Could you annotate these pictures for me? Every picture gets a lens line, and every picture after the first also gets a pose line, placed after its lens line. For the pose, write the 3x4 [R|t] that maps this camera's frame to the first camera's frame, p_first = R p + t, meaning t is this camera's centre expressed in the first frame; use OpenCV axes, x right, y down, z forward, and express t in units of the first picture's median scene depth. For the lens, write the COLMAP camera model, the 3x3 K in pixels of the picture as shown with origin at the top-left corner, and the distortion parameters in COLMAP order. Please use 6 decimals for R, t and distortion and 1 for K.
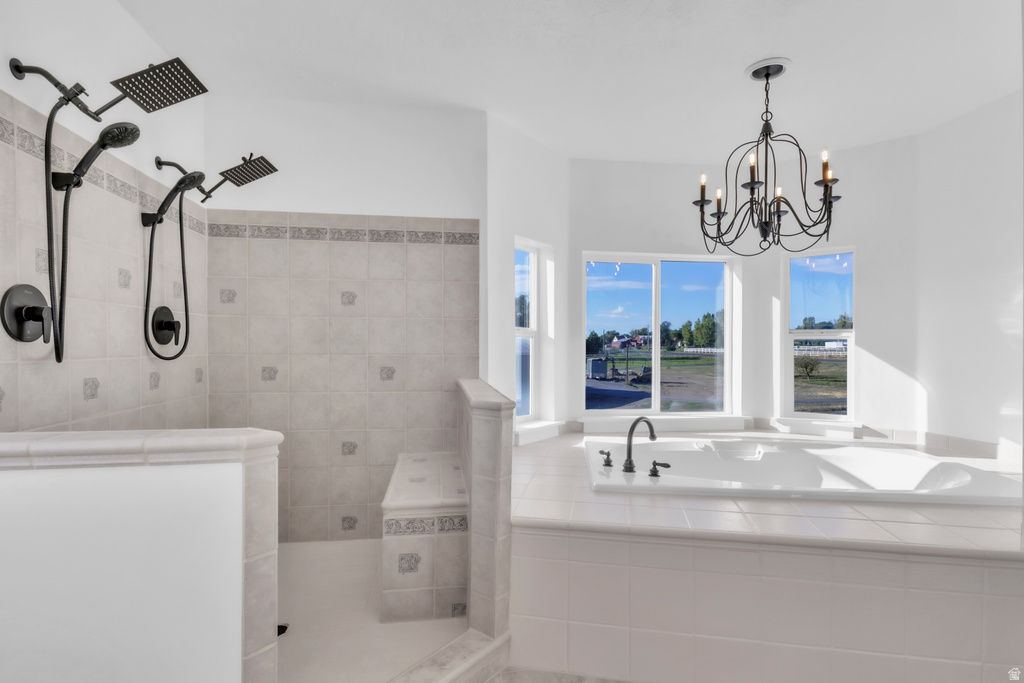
lens RADIAL K [[530.0, 0, 515.7], [0, 530.0, 350.7], [0, 0, 1]] dist [0.022070, -0.000435]
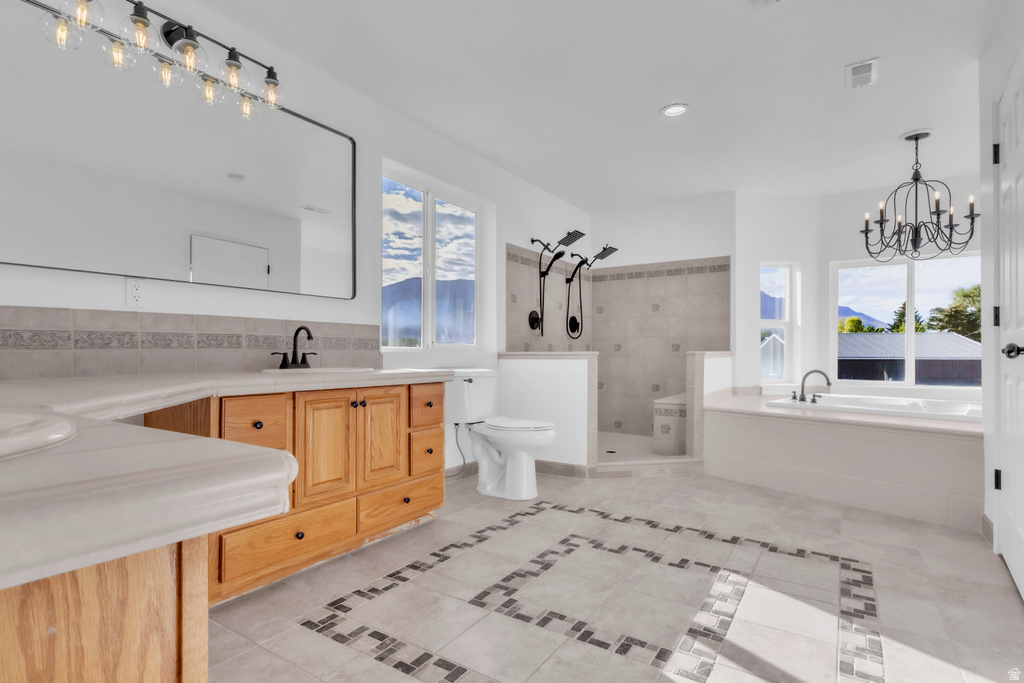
lens RADIAL K [[530.0, 0, 510.4], [0, 530.0, 348.5], [0, 0, 1]] dist [0.022070, -0.000435]
pose [[0.748457, -0.006889, -0.663147, 0.666119], [-0.003640, 0.999888, -0.014495, 0.091924], [0.663173, 0.013262, 0.748348, -0.907858]]
